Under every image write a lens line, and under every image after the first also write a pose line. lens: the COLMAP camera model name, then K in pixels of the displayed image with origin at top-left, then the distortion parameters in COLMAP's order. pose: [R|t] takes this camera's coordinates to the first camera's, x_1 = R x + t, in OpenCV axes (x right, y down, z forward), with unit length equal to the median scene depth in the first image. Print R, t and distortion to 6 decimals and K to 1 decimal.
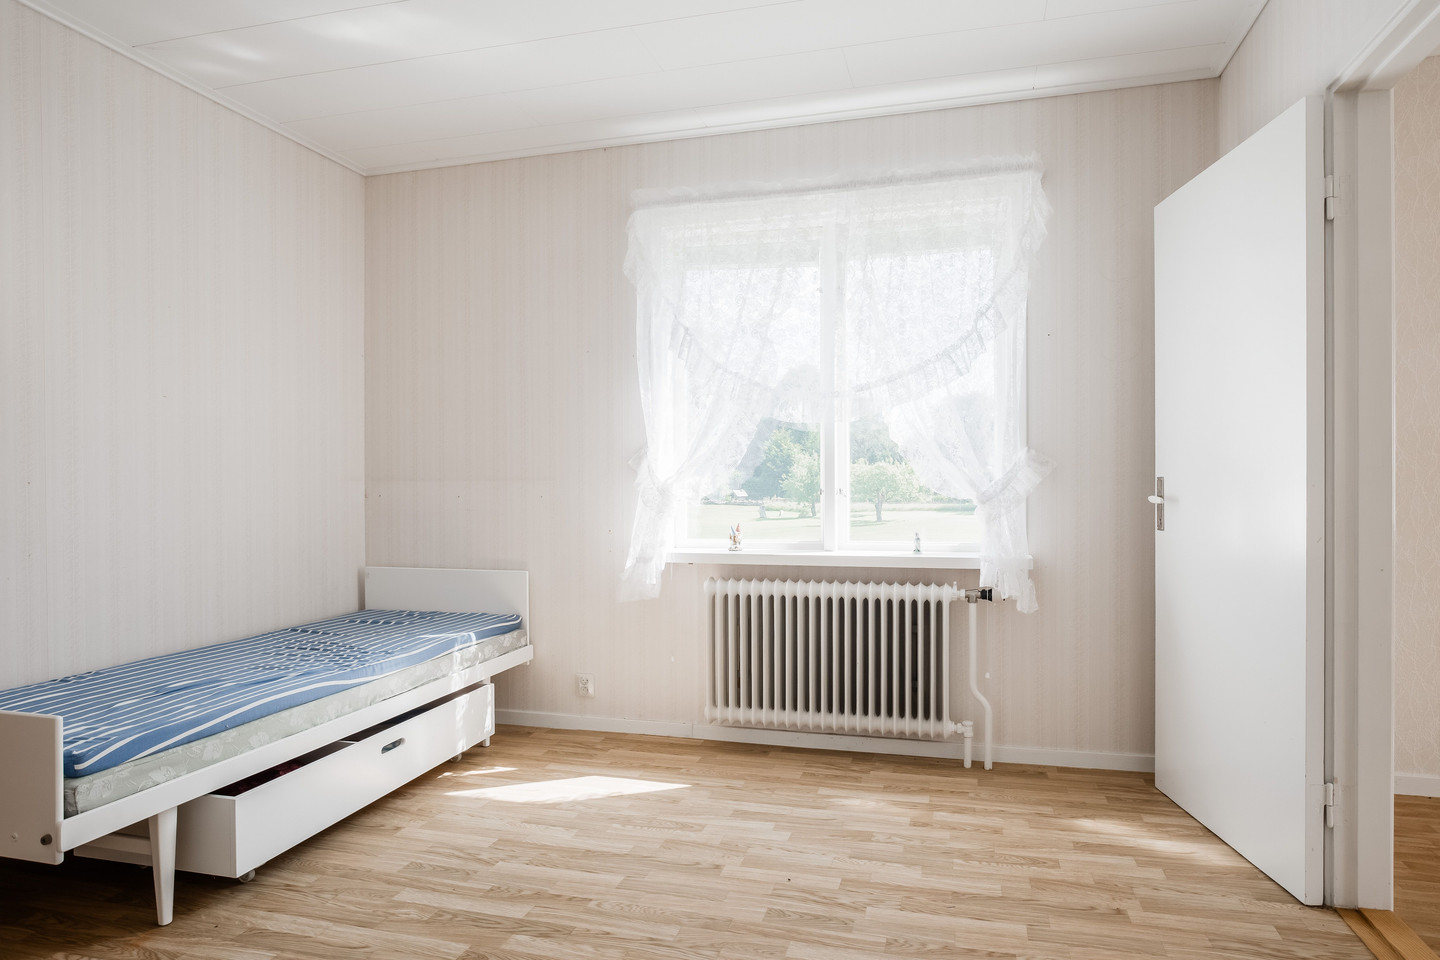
lens RADIAL K [[840.5, 0, 726.5], [0, 840.5, 485.5], [0, 0, 1]] dist [-0.001915, 0.000008]
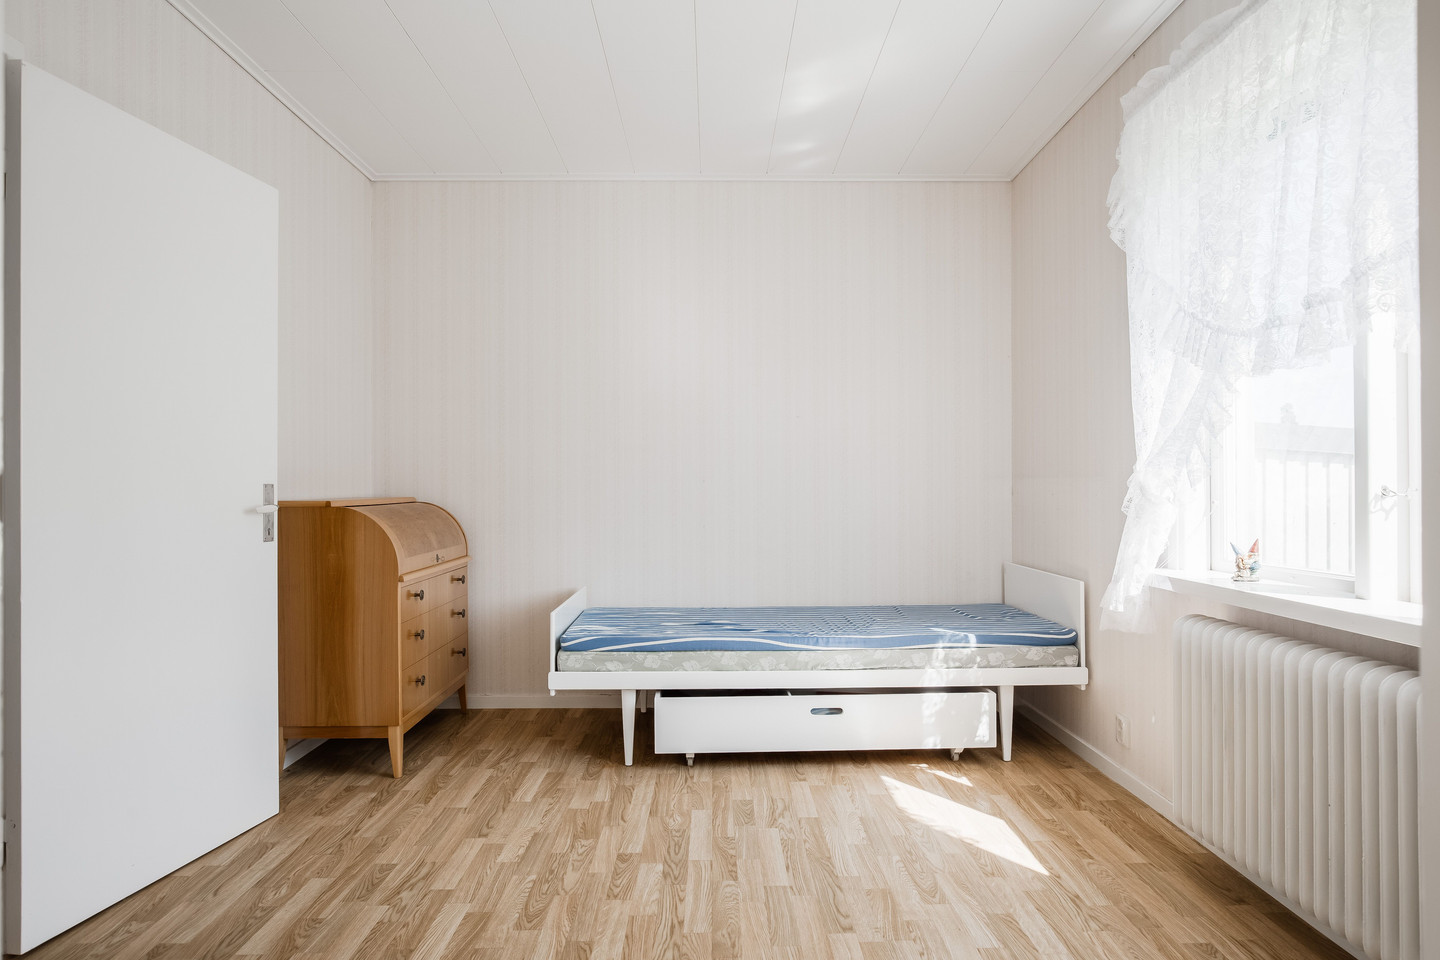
lens RADIAL K [[840.5, 0, 726.5], [0, 840.5, 485.5], [0, 0, 1]] dist [-0.001915, 0.000008]
pose [[0.288445, -0.003431, -0.957490, 0.587763], [0.001697, 0.999994, -0.003072, 0.007407], [0.957495, -0.000739, 0.288449, 0.490646]]
